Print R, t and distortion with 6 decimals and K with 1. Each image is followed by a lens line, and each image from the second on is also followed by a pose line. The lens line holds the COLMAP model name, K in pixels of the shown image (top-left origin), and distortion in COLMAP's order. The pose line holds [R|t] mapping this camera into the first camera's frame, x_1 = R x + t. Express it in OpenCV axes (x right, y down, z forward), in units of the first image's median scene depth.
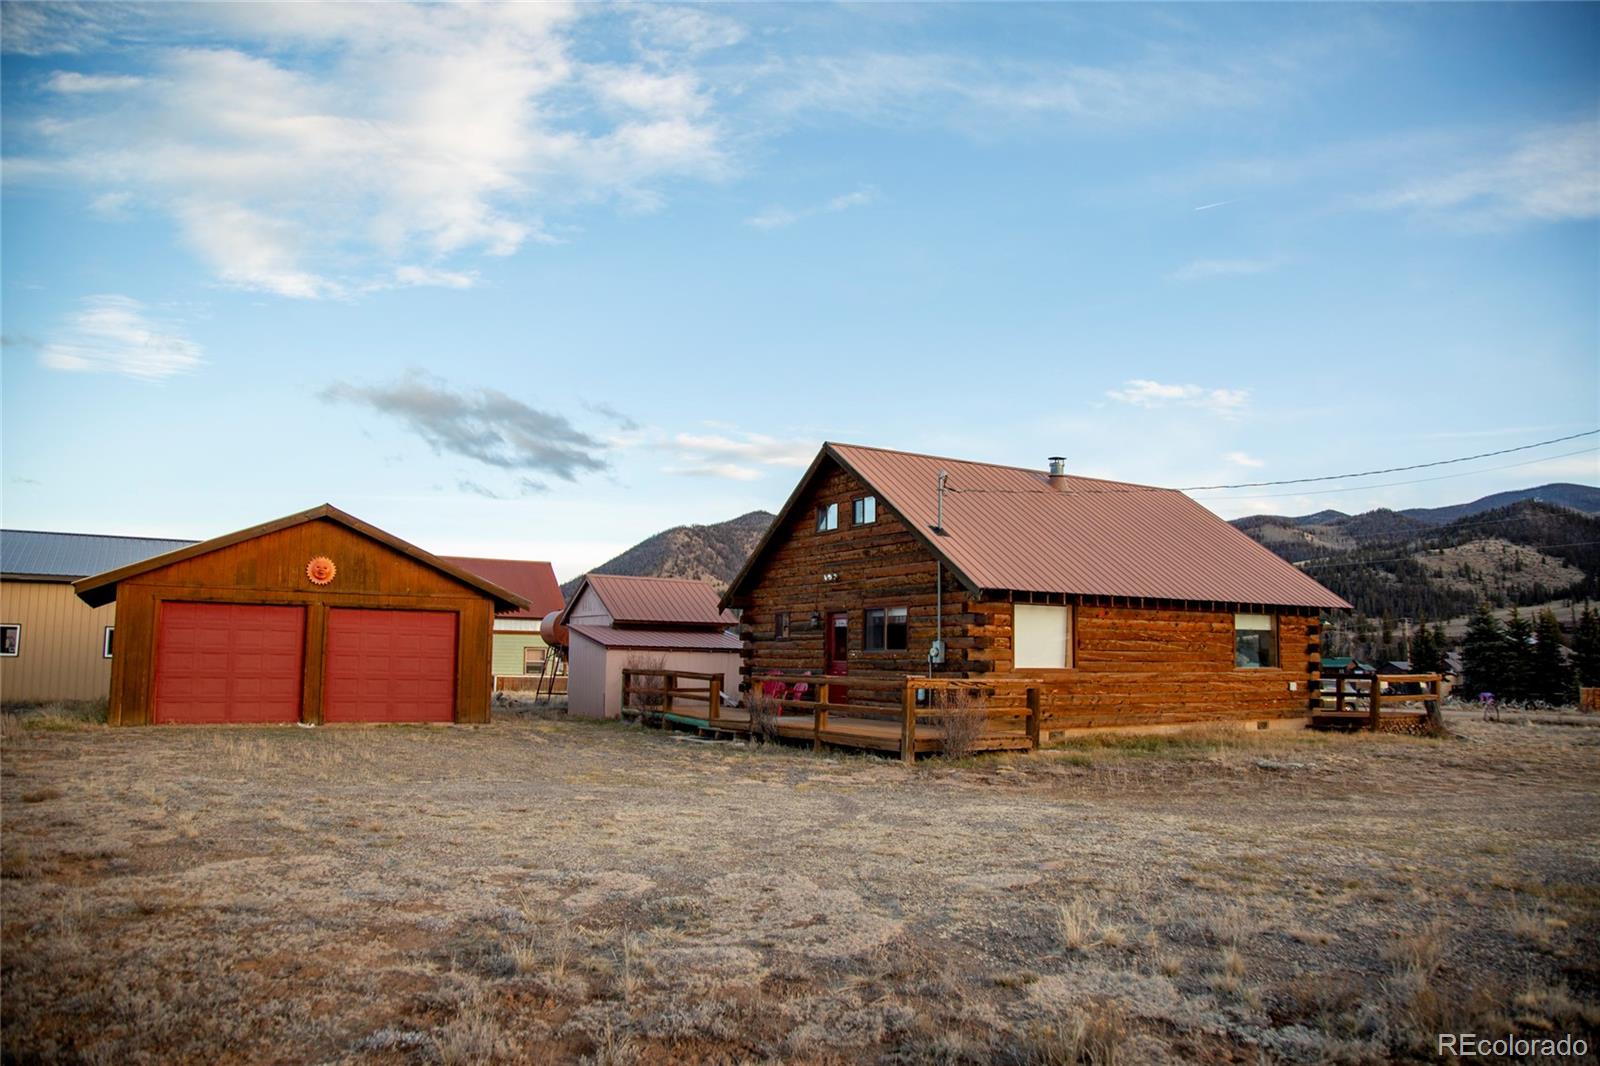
lens RADIAL K [[1115.5, 0, 780.1], [0, 1115.5, 535.2], [0, 0, 1]] dist [-0.128160, 0.086551]
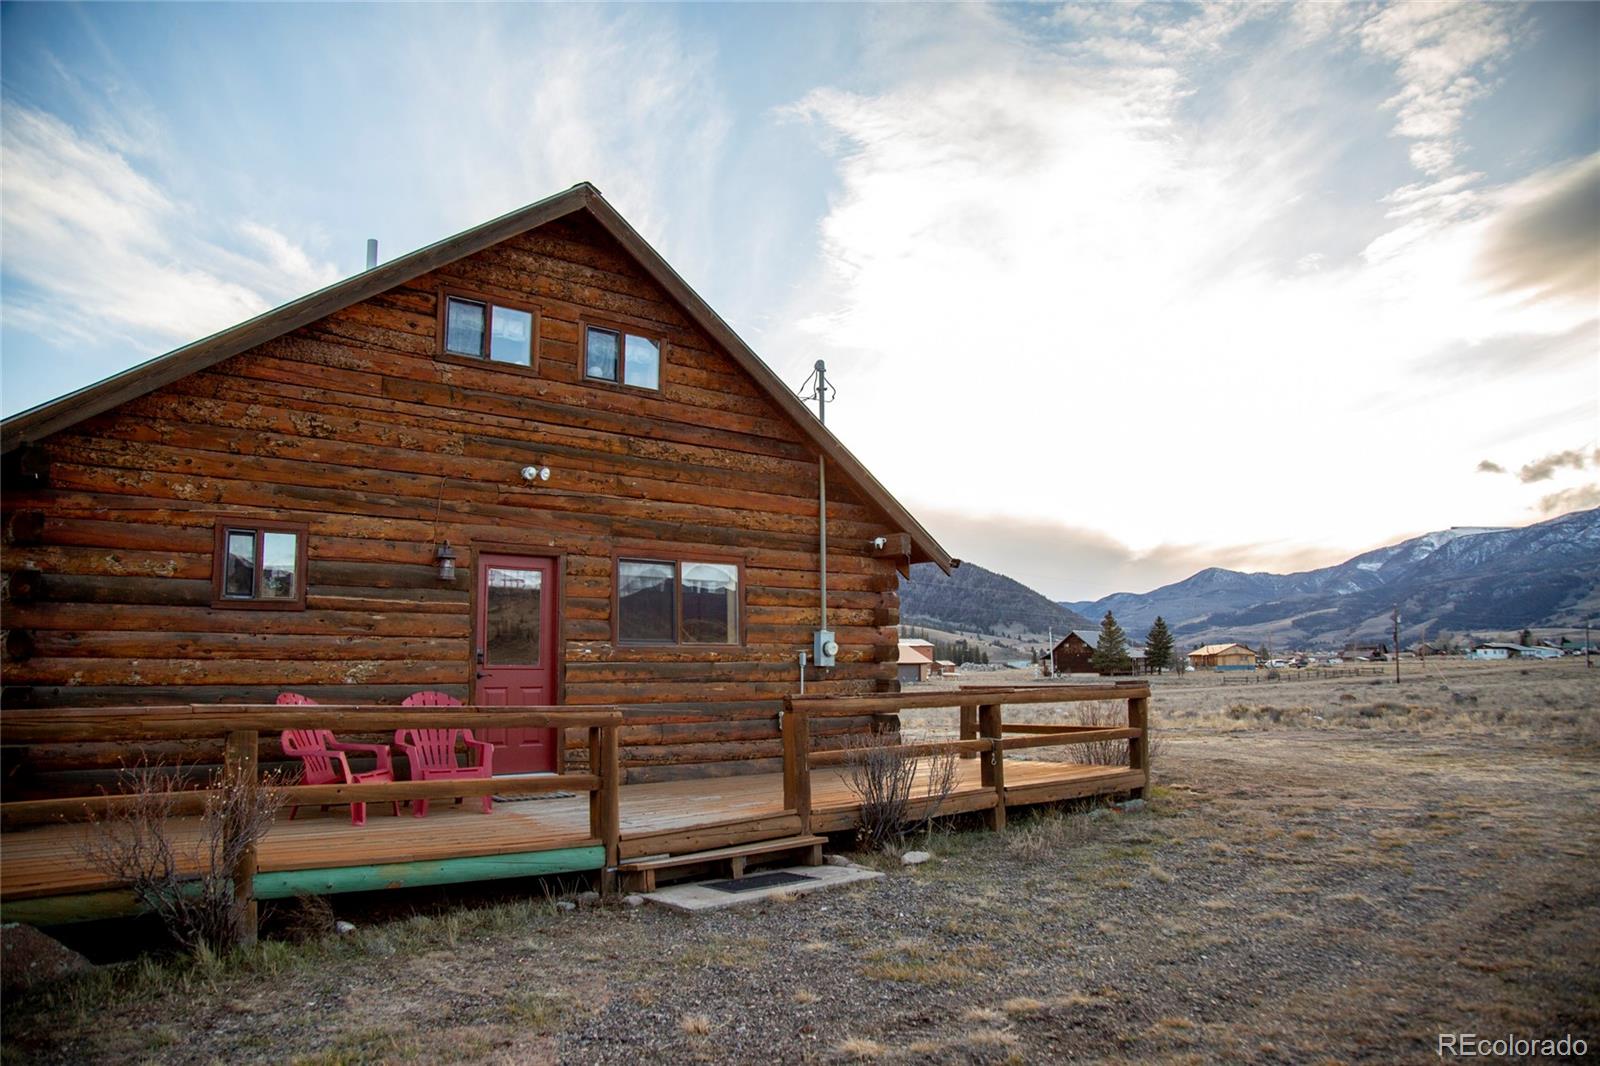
lens RADIAL K [[1115.5, 0, 780.1], [0, 1115.5, 535.2], [0, 0, 1]] dist [-0.128160, 0.086551]
pose [[-0.180846, 0.106233, 0.977757, -0.037488], [-0.103812, 0.986534, -0.126388, 0.010104], [-0.978017, -0.124360, -0.167383, 0.092541]]
